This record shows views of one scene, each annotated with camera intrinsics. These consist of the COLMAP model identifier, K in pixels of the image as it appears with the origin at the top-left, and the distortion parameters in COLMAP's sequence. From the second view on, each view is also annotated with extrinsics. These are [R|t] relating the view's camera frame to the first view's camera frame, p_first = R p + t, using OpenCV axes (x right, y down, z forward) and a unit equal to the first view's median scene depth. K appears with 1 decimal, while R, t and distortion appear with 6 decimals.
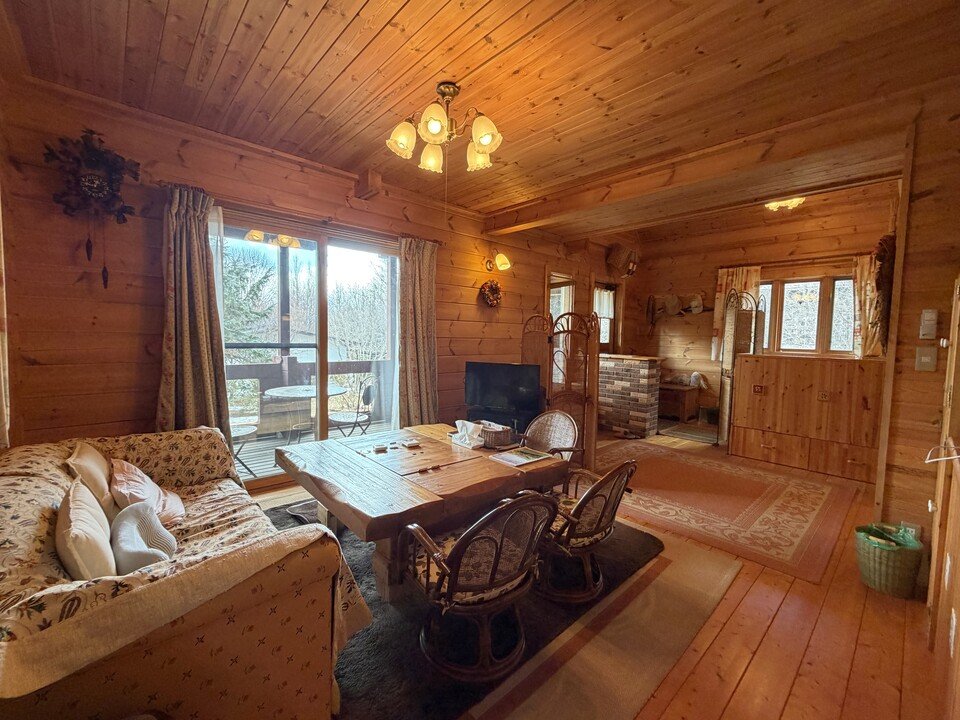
lens RADIAL K [[402.3, 0, 475.7], [0, 402.3, 359.6], [0, 0, 1]] dist [0.000575, 0.000016]
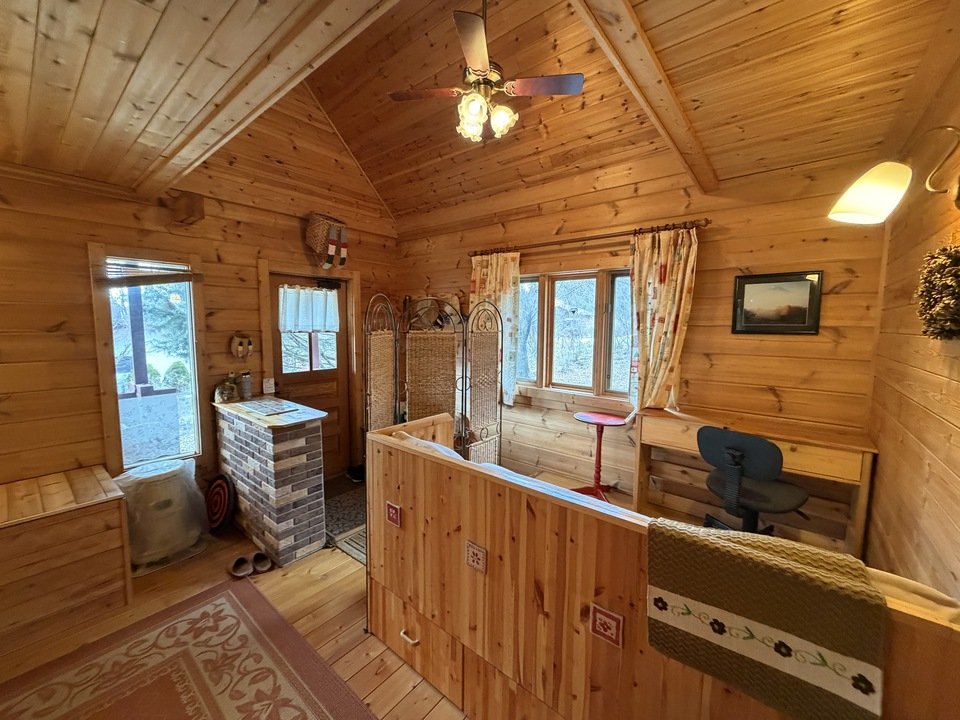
lens RADIAL K [[382.1, 0, 476.3], [0, 382.1, 359.0], [0, 0, 1]] dist [0.001363, -0.000279]
pose [[0.989742, -0.023718, 0.140884, 0.636667], [0.018556, 0.999111, 0.037843, -0.103724], [-0.141656, -0.034841, 0.989303, 0.478768]]
